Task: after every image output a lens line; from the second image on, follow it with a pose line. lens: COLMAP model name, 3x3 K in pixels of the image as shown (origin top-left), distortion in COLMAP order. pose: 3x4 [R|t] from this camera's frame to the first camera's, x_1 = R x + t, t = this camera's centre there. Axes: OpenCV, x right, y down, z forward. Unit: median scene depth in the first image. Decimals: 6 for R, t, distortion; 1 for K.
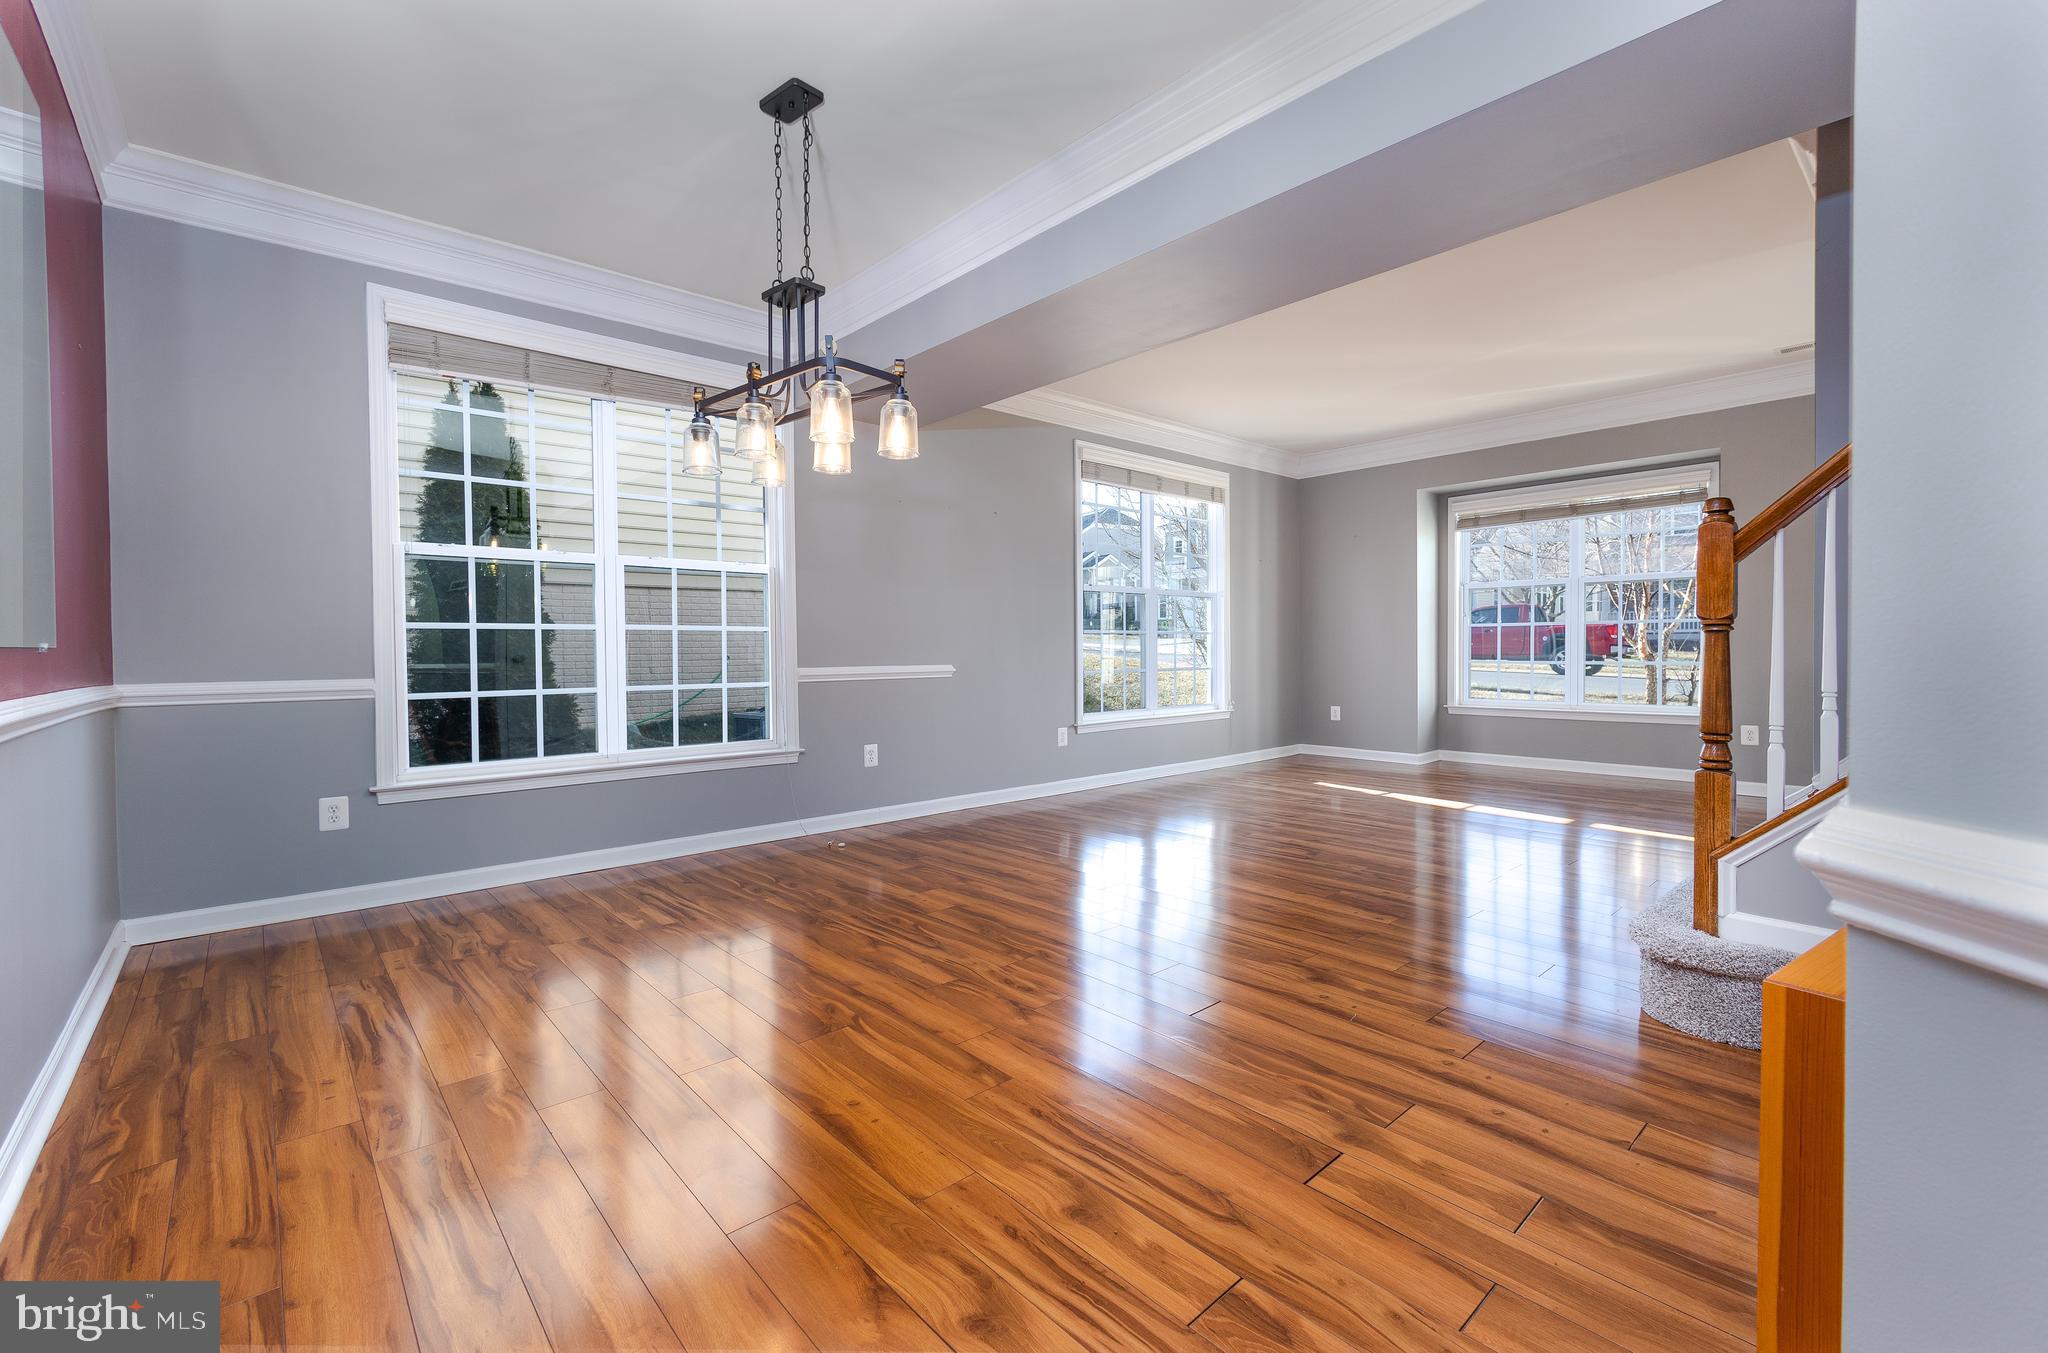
lens RADIAL K [[879.6, 0, 1024.0], [0, 879.6, 665.0], [0, 0, 1]] dist [-0.001661, -0.000800]
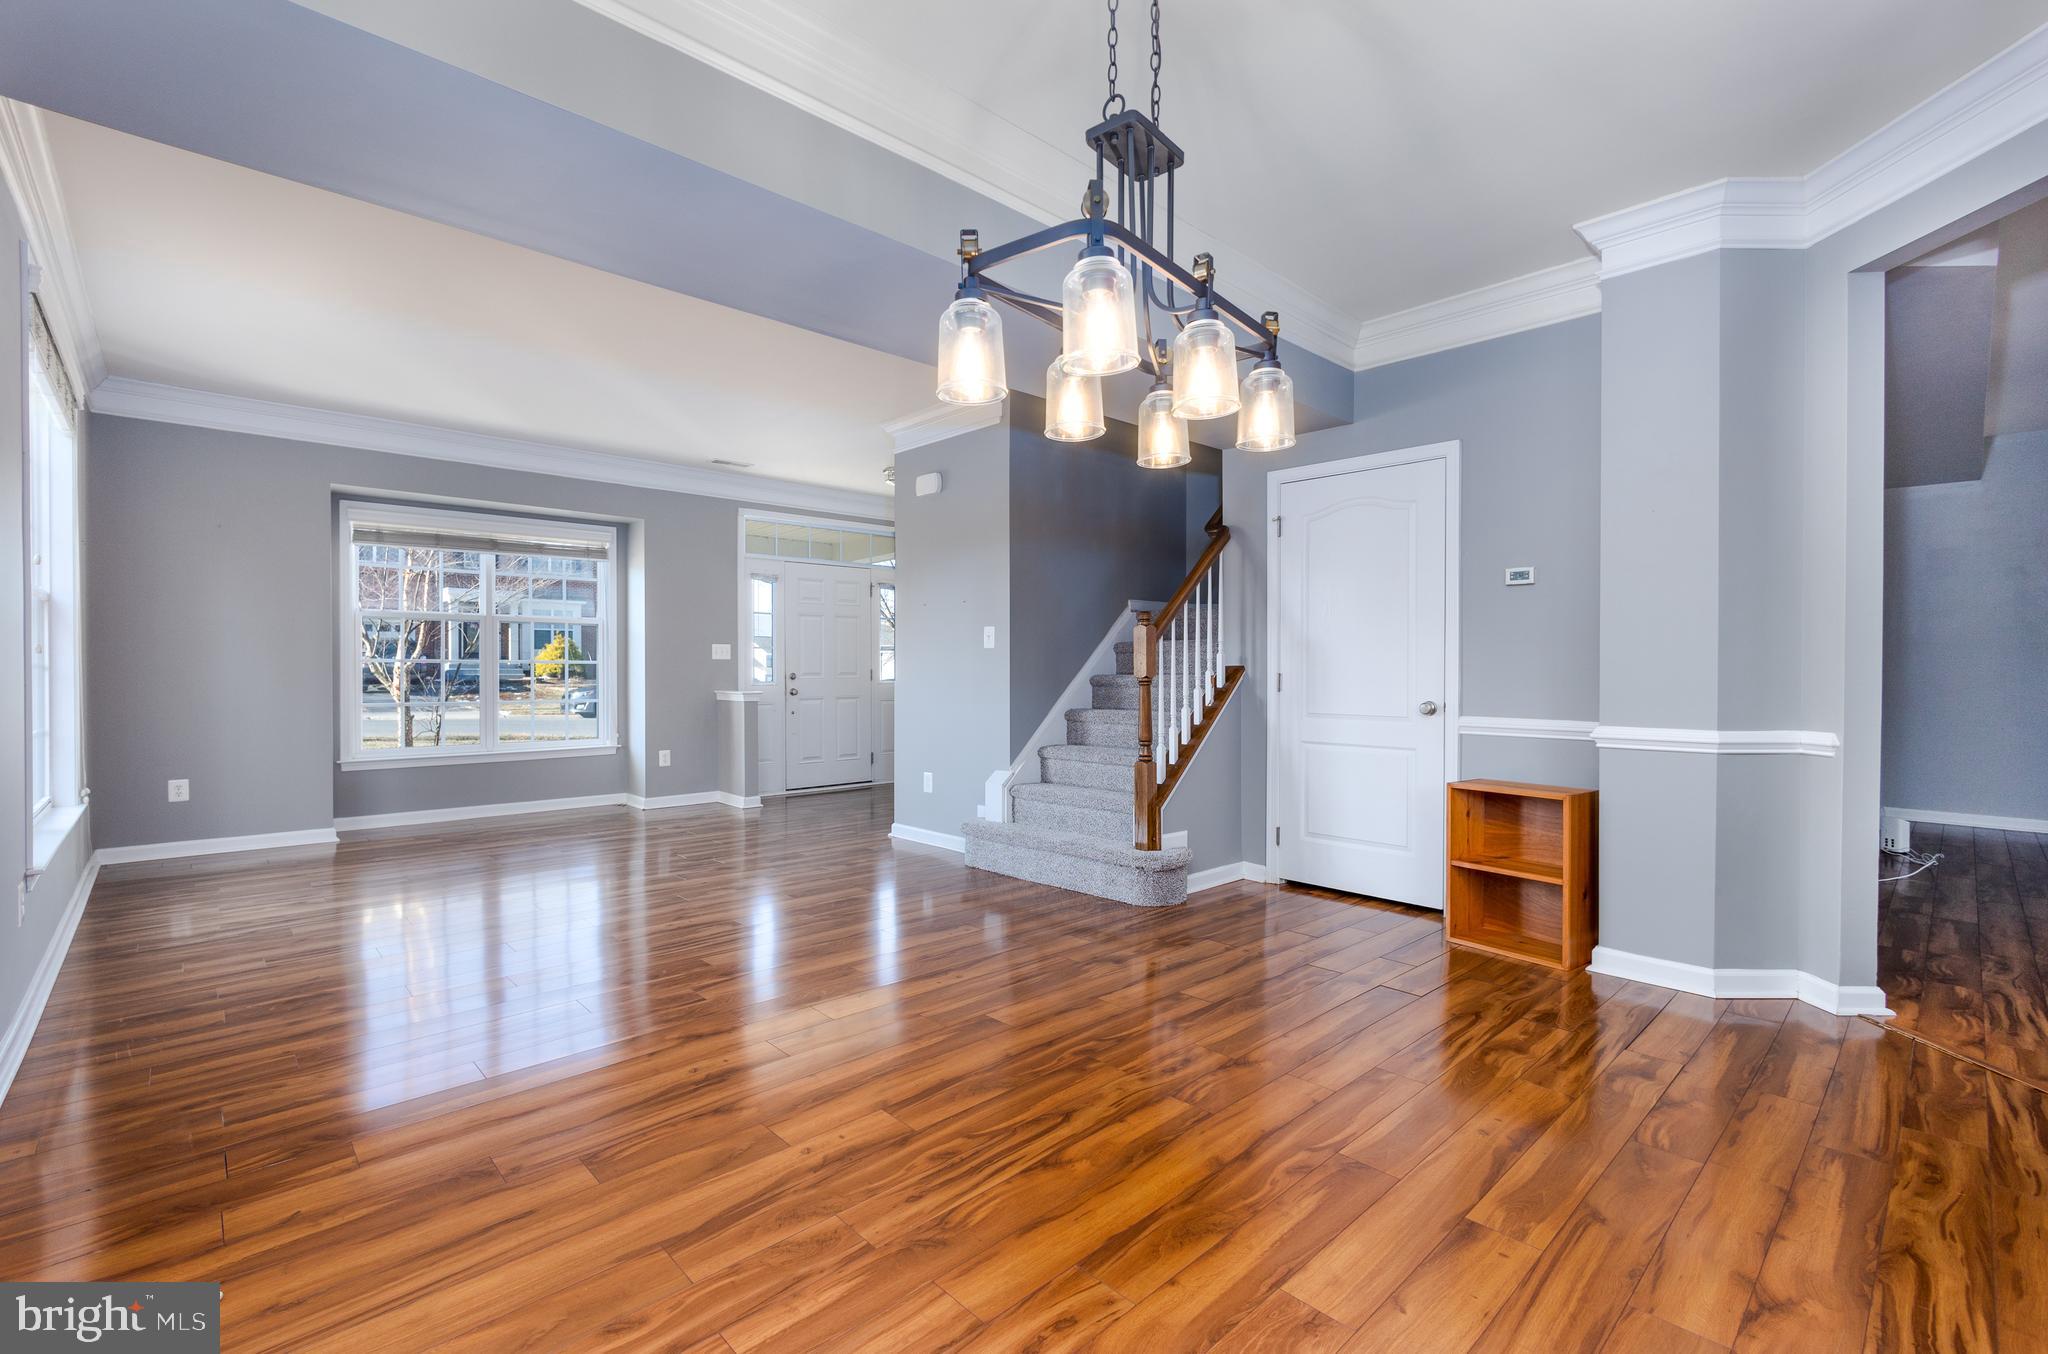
lens RADIAL K [[879.6, 0, 1024.0], [0, 879.6, 665.5], [0, 0, 1]] dist [-0.001661, -0.000800]
pose [[-0.022220, 0.016283, 0.999620, -0.801767], [0.017836, 0.999715, -0.015888, -0.041905], [-0.999594, 0.017476, -0.022505, 0.998455]]
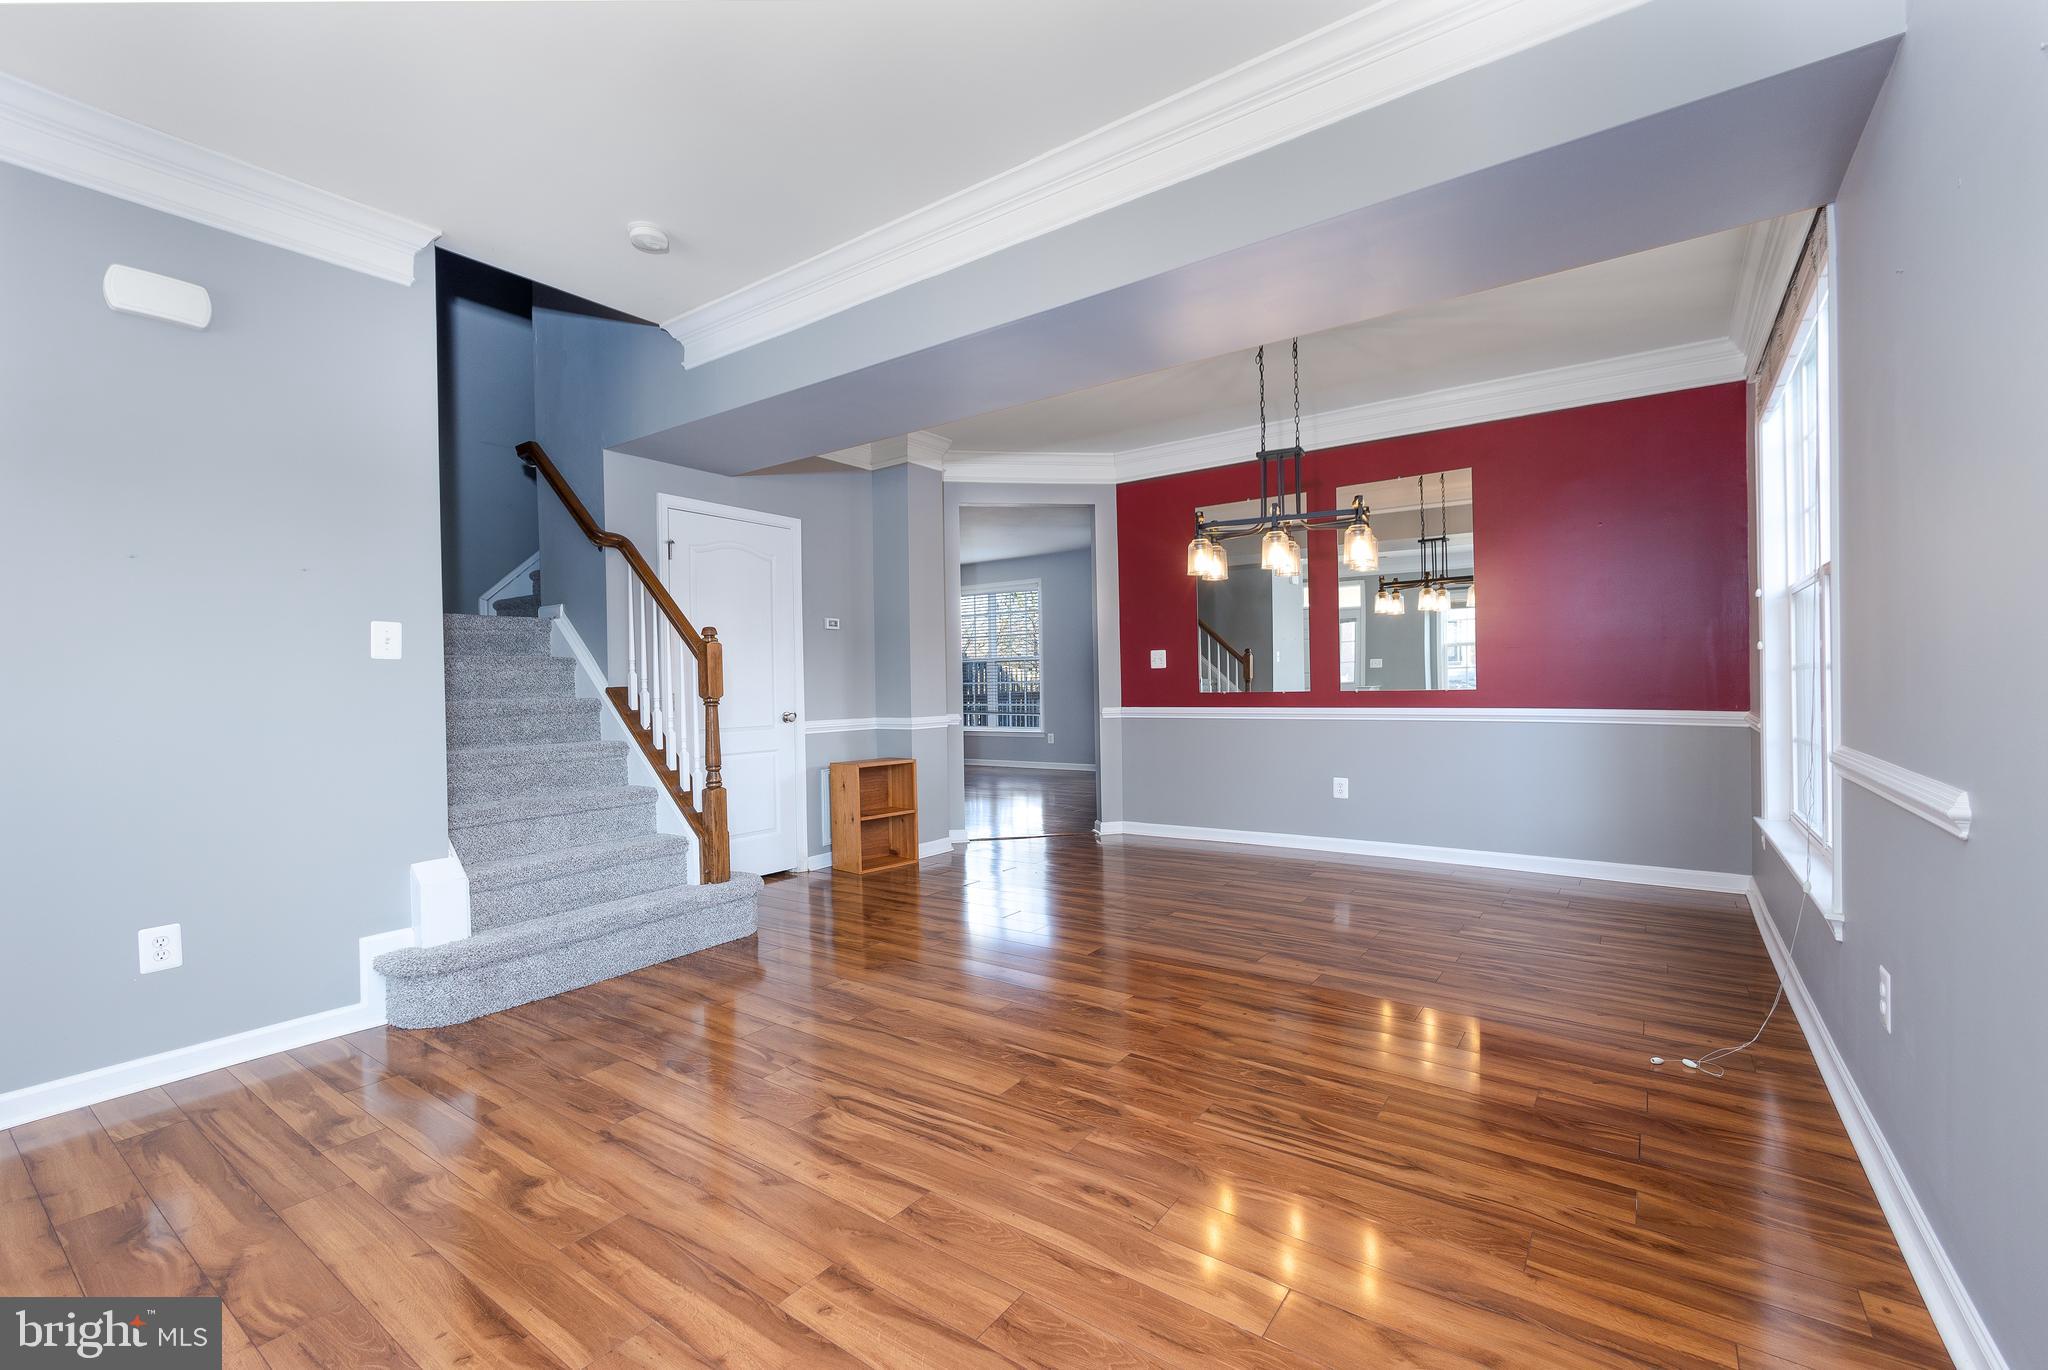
lens RADIAL K [[878.7, 0, 975.4], [0, 878.7, 686.8], [0, 0, 1]] dist [0.009175, 0.000251]
pose [[-0.985100, 0.031203, -0.169127, 0.439587], [0.027729, 0.999354, 0.022864, -0.077529], [0.169731, 0.017834, -0.985329, 2.127328]]
